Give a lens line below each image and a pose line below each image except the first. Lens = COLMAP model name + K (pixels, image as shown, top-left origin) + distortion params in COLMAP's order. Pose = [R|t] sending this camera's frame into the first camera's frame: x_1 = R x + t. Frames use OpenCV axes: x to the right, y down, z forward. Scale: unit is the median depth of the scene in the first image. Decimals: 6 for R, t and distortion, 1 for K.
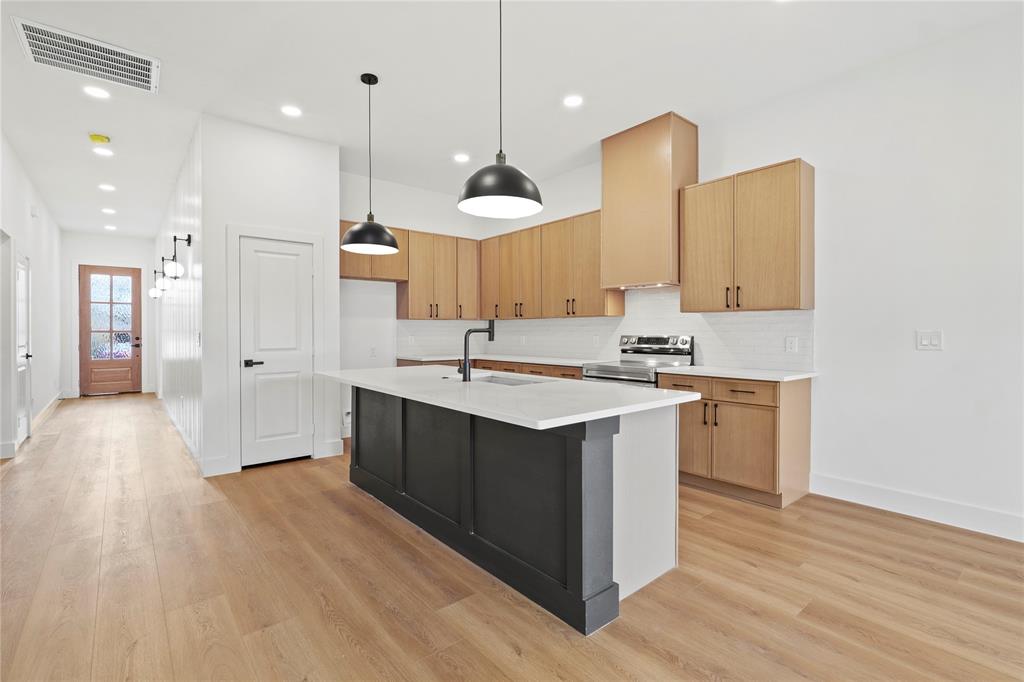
lens RADIAL K [[467.9, 0, 508.7], [0, 467.9, 334.0], [0, 0, 1]] dist [-0.002625, -0.000010]
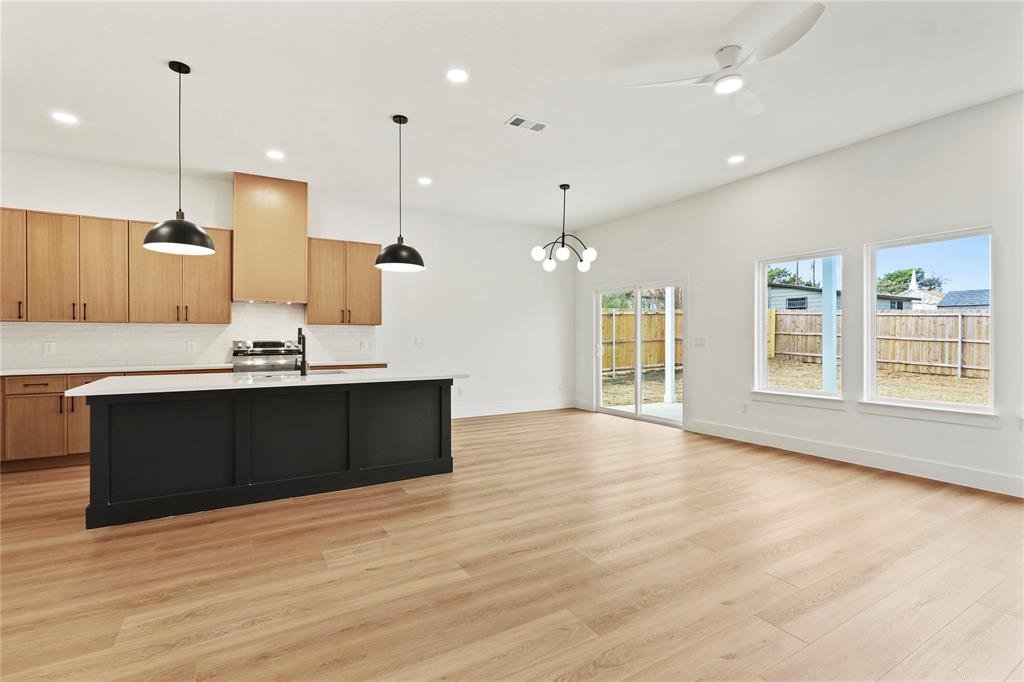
lens RADIAL K [[467.9, 0, 508.0], [0, 467.9, 337.3], [0, 0, 1]] dist [-0.002625, -0.000010]
pose [[0.158838, 0.002114, 0.987302, -1.020938], [0.006345, 0.999975, -0.003162, 0.002718], [-0.987284, 0.006767, 0.158820, 0.190390]]
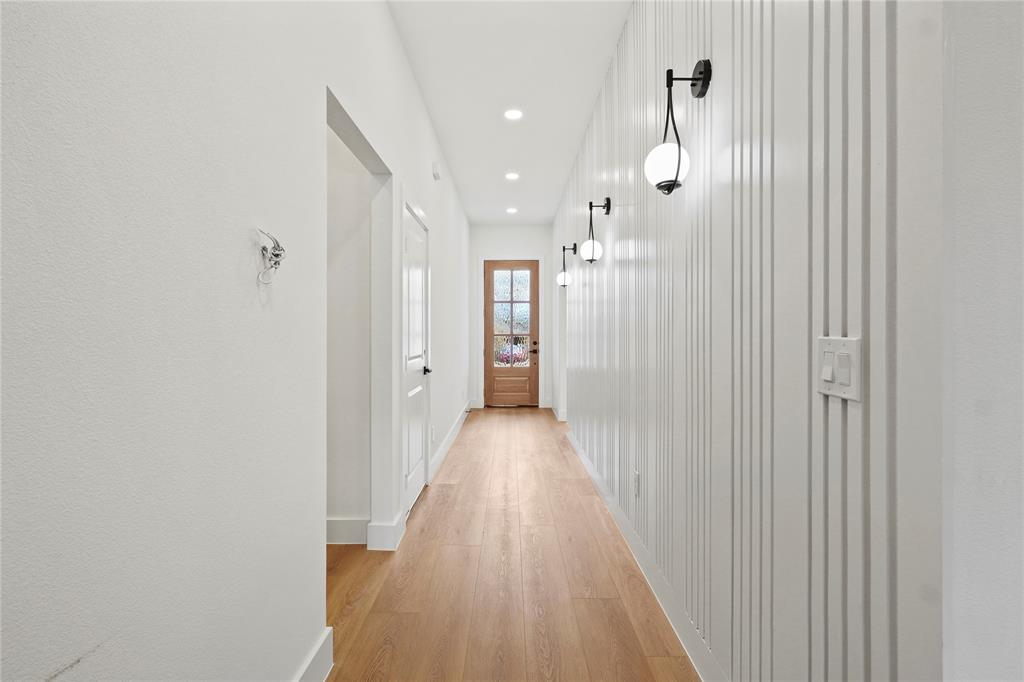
lens RADIAL K [[467.9, 0, 509.1], [0, 467.9, 337.3], [0, 0, 1]] dist [-0.002625, -0.000010]
pose [[0.766575, 0.002661, -0.642149, -0.300342], [-0.002842, 0.999996, 0.000751, -0.001418], [0.642148, 0.001249, 0.766579, 0.335472]]
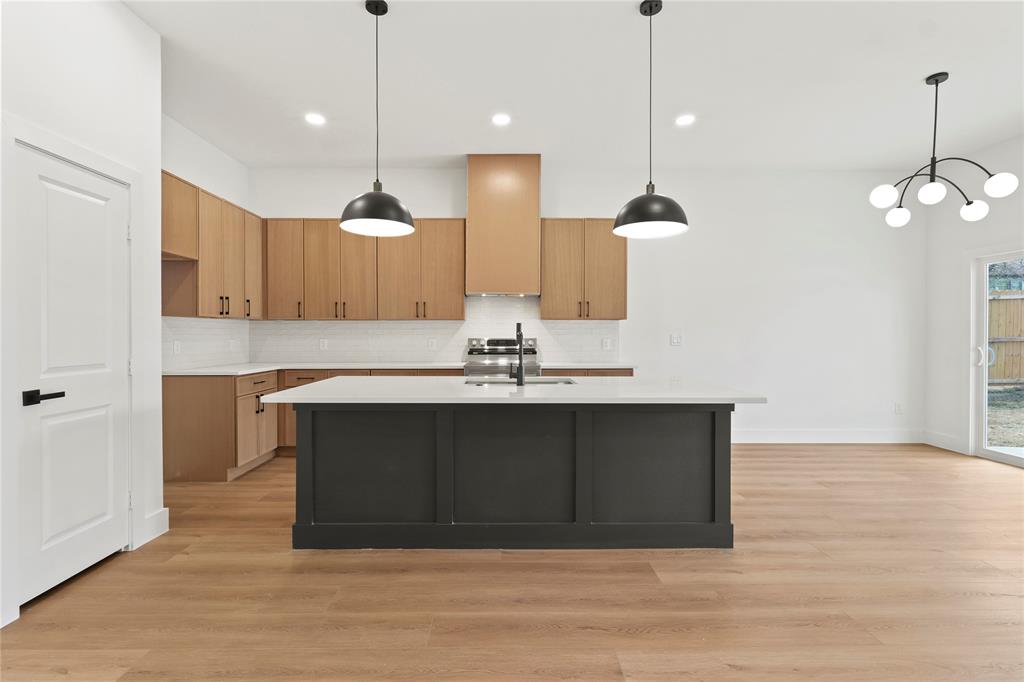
lens RADIAL K [[467.9, 0, 507.5], [0, 467.9, 338.9], [0, 0, 1]] dist [-0.002625, -0.000010]
pose [[0.631840, -0.006194, 0.775074, -0.694805], [0.003161, 0.999980, 0.005414, -0.001388], [-0.775092, -0.000971, 0.631848, 0.320829]]
